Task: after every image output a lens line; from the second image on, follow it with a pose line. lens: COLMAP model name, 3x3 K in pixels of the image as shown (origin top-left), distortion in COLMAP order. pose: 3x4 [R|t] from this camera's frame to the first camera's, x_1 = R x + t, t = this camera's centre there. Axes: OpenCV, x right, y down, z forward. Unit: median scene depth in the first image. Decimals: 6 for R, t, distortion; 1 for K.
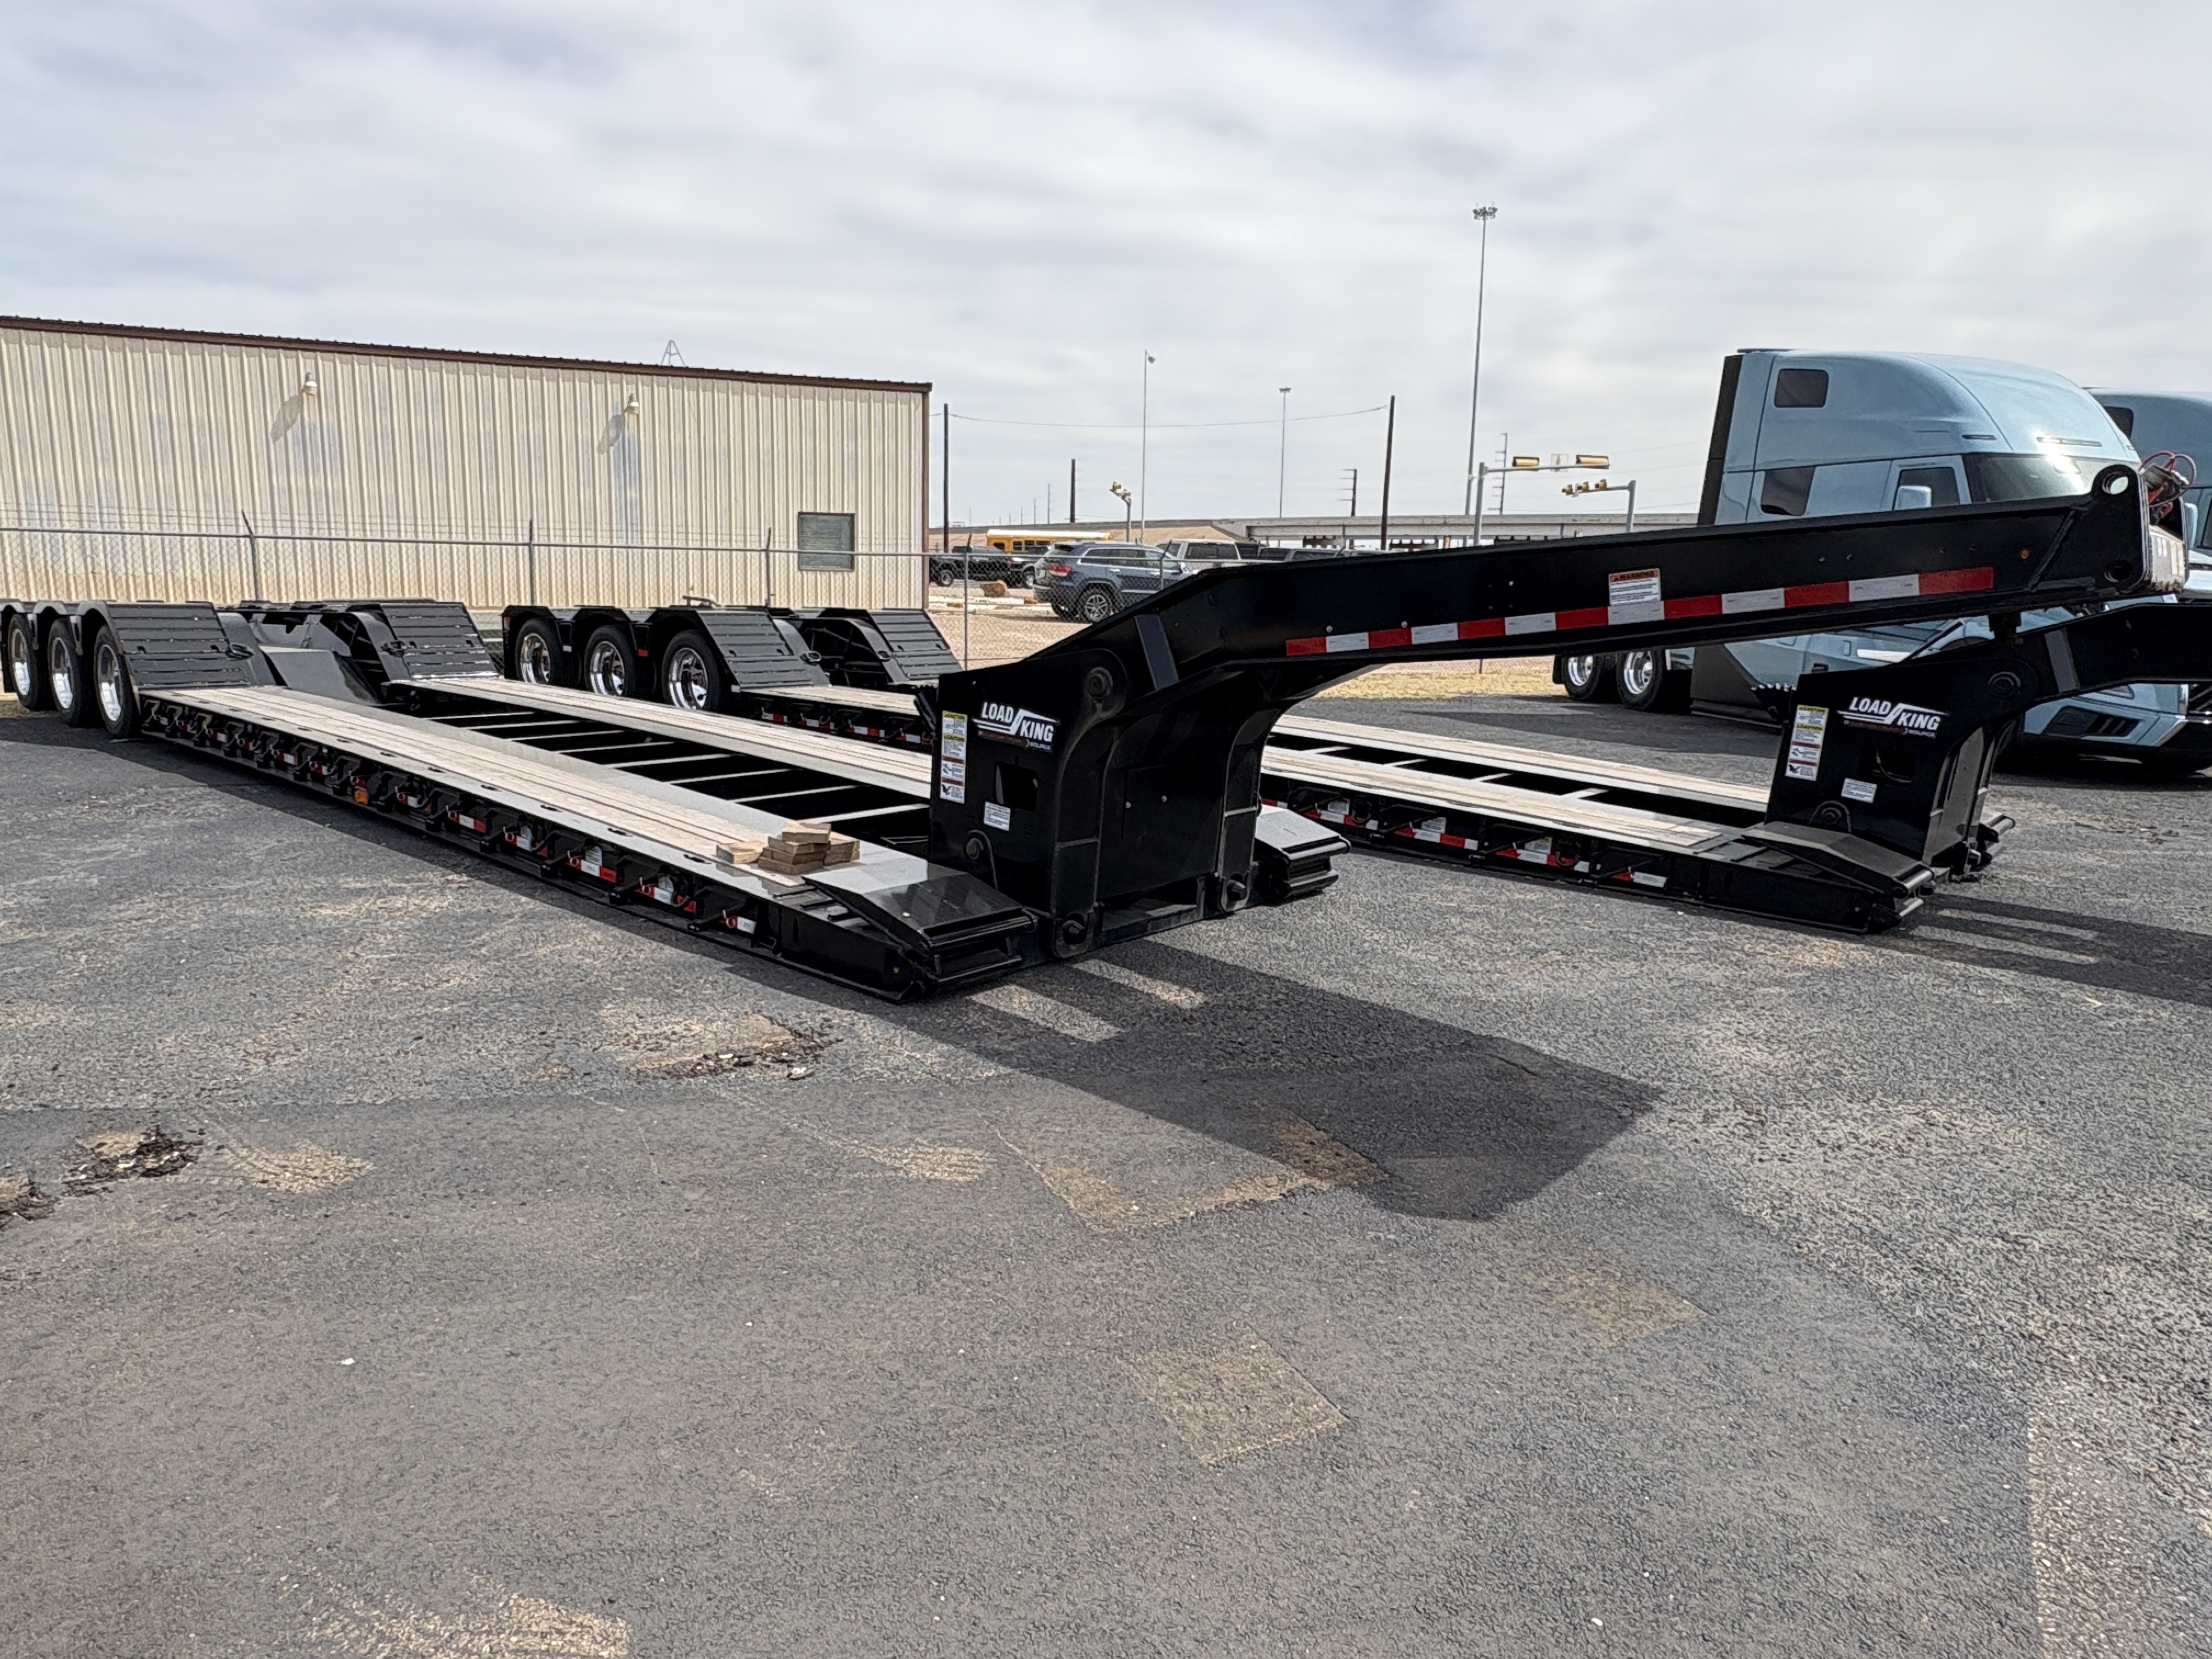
lens RADIAL K [[1390.9, 0, 1105.5], [0, 1390.9, 827.4], [0, 0, 1]] dist [0.007486, -0.002481]
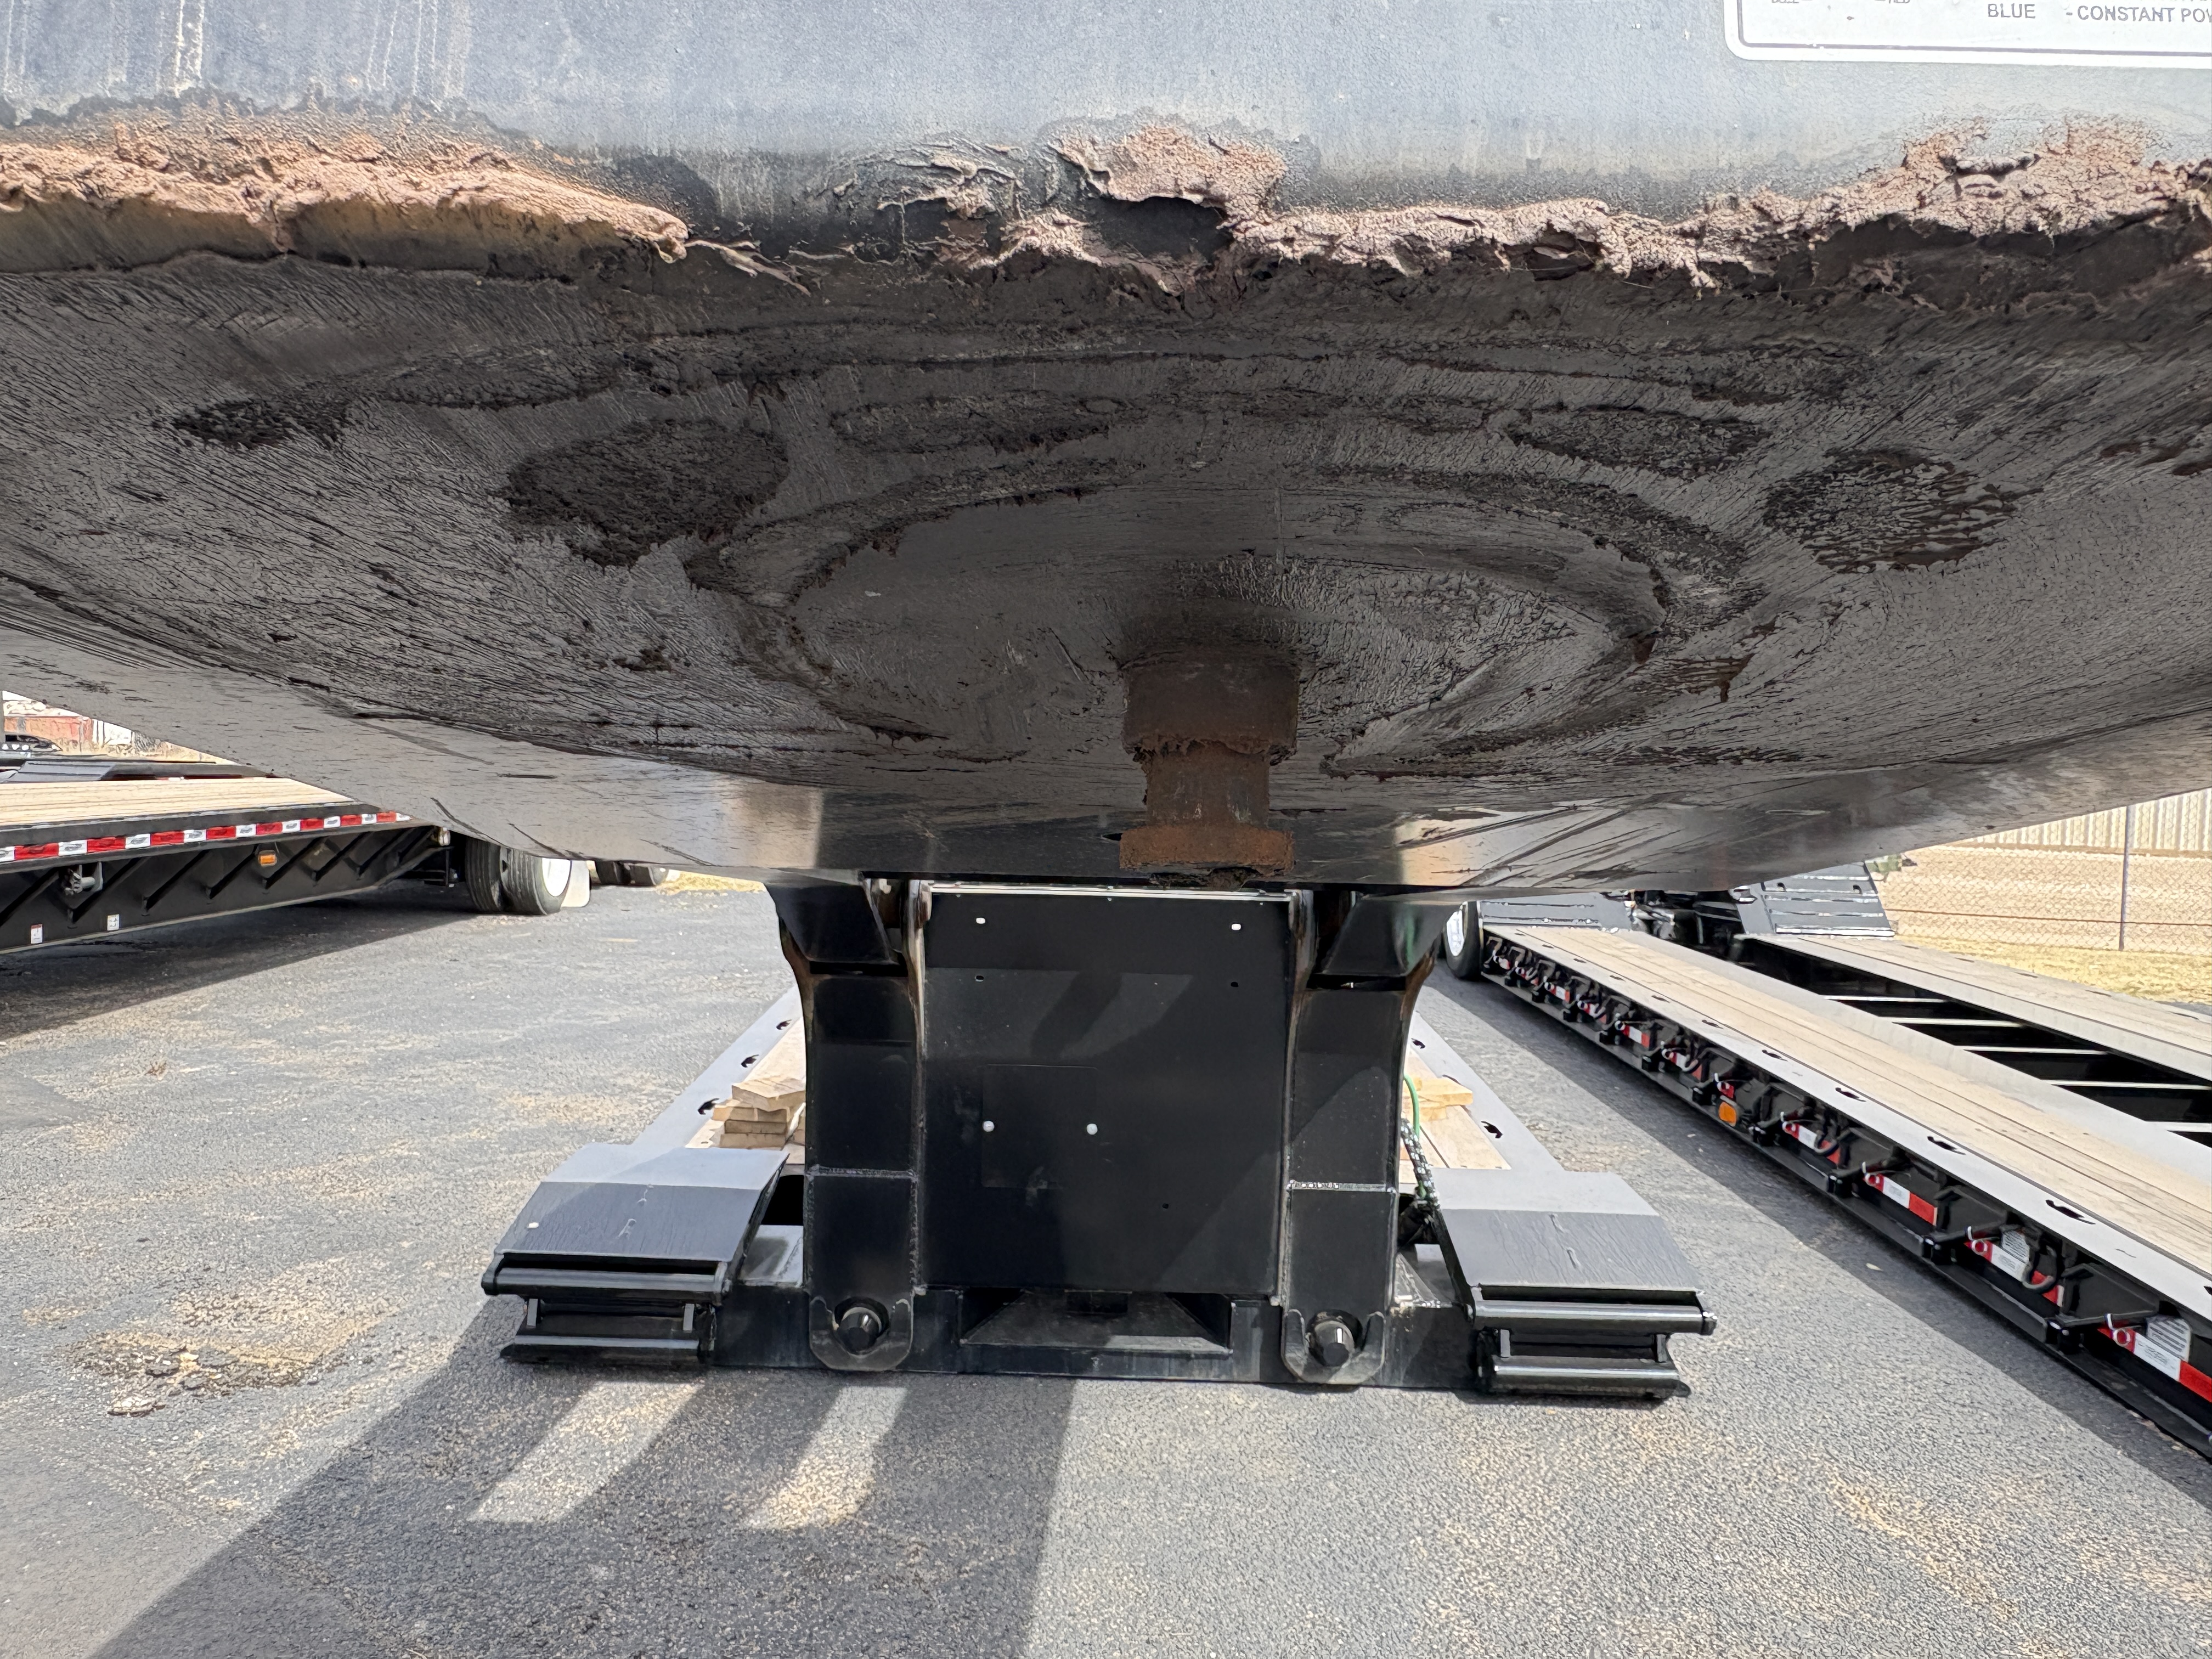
lens RADIAL K [[1606.9, 0, 1108.5], [0, 1606.9, 829.5], [0, 0, 1]] dist [0.010496, 0.002255]
pose [[0.664974, 0.029076, -0.746300, 0.558798], [-0.152597, 0.983452, -0.097653, -0.081406], [0.731111, 0.178819, 0.658407, 0.626851]]
